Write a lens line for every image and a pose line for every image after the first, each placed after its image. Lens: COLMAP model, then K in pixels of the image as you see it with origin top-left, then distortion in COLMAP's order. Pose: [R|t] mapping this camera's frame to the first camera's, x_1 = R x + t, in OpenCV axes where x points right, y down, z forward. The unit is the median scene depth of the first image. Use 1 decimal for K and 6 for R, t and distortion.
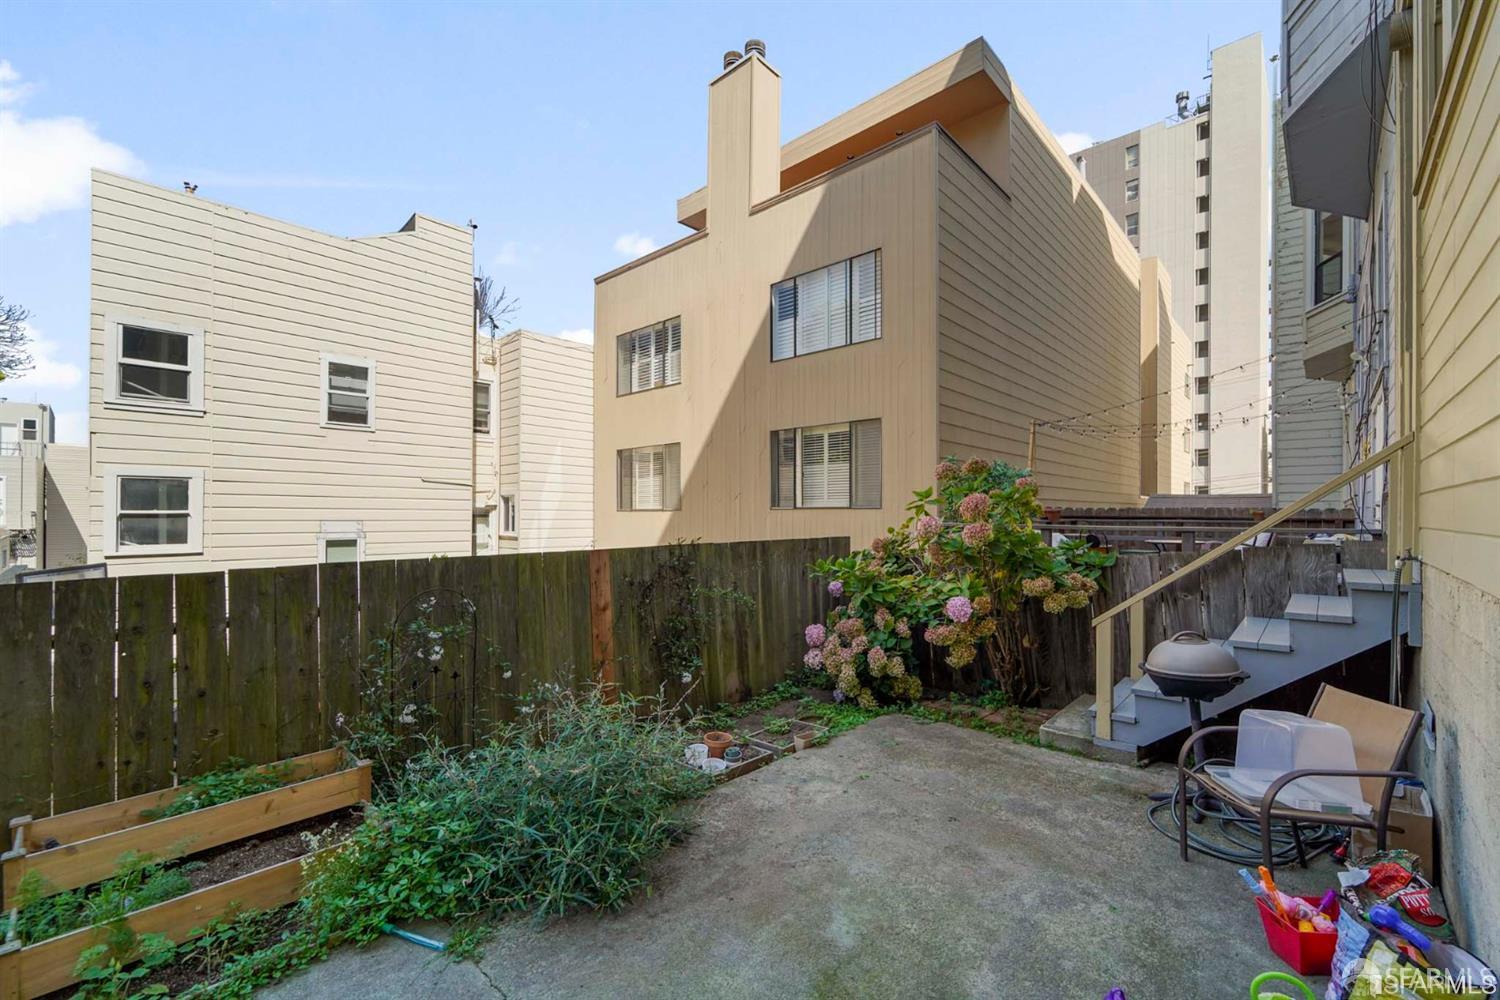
lens RADIAL K [[618.4, 0, 747.9], [0, 618.4, 508.2], [0, 0, 1]] dist [0.001672, -0.000050]
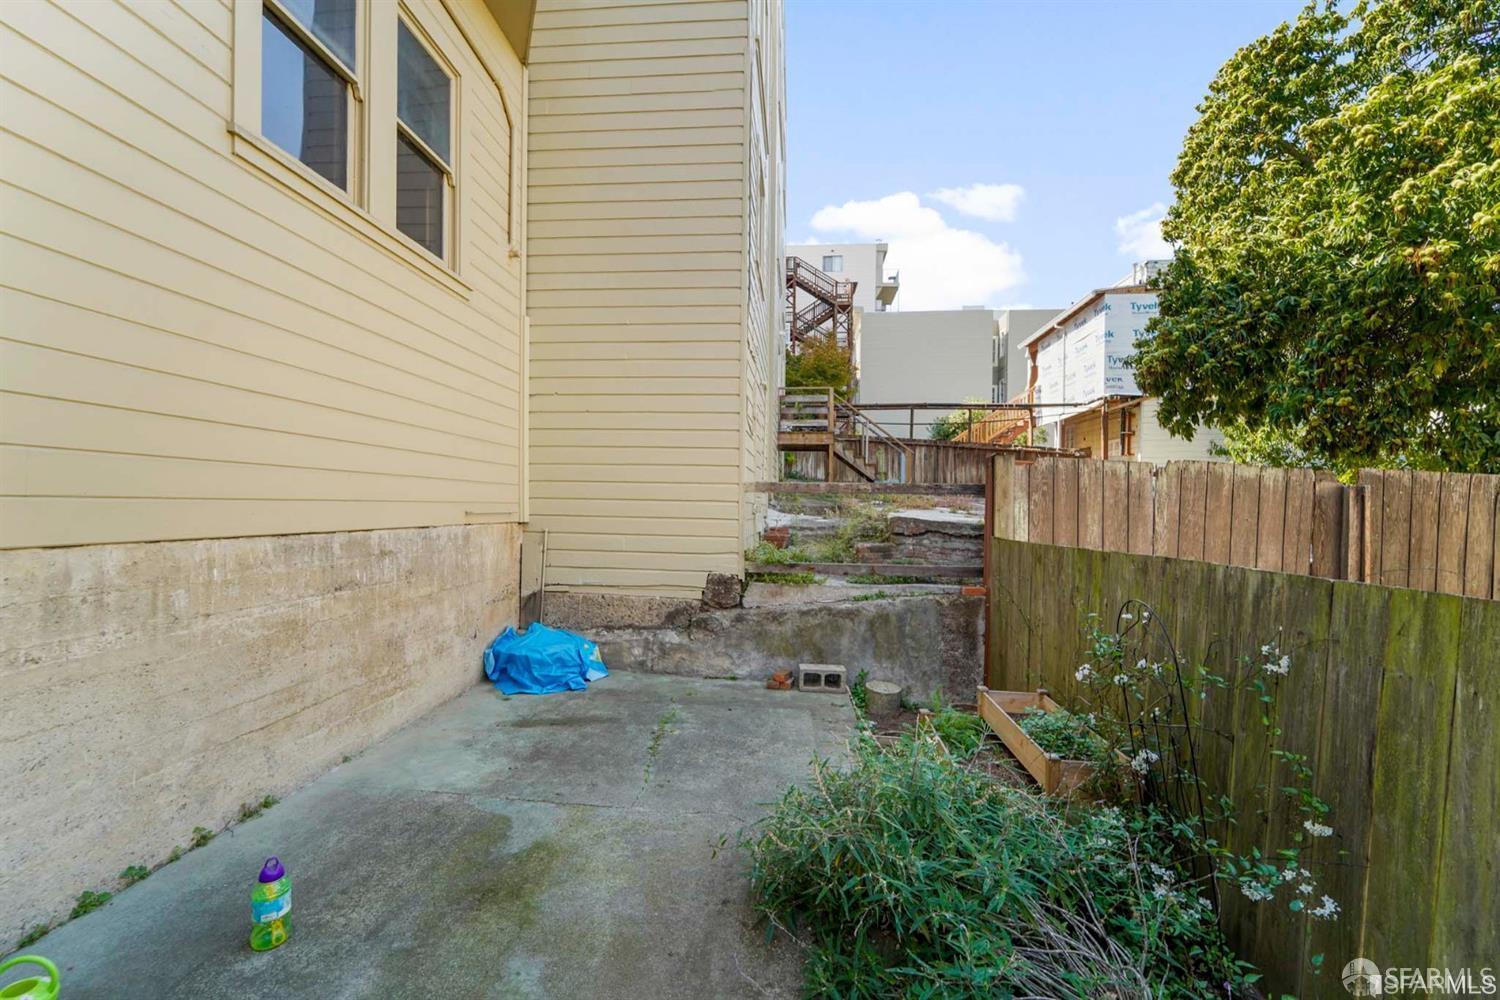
lens RADIAL K [[618.4, 0, 747.3], [0, 618.4, 508.2], [0, 0, 1]] dist [0.001672, -0.000050]
pose [[-0.786669, -0.012788, -0.617242, 0.271904], [-0.016953, 0.999856, 0.000891, 0.025931], [0.617142, 0.011165, -0.786773, 1.129586]]
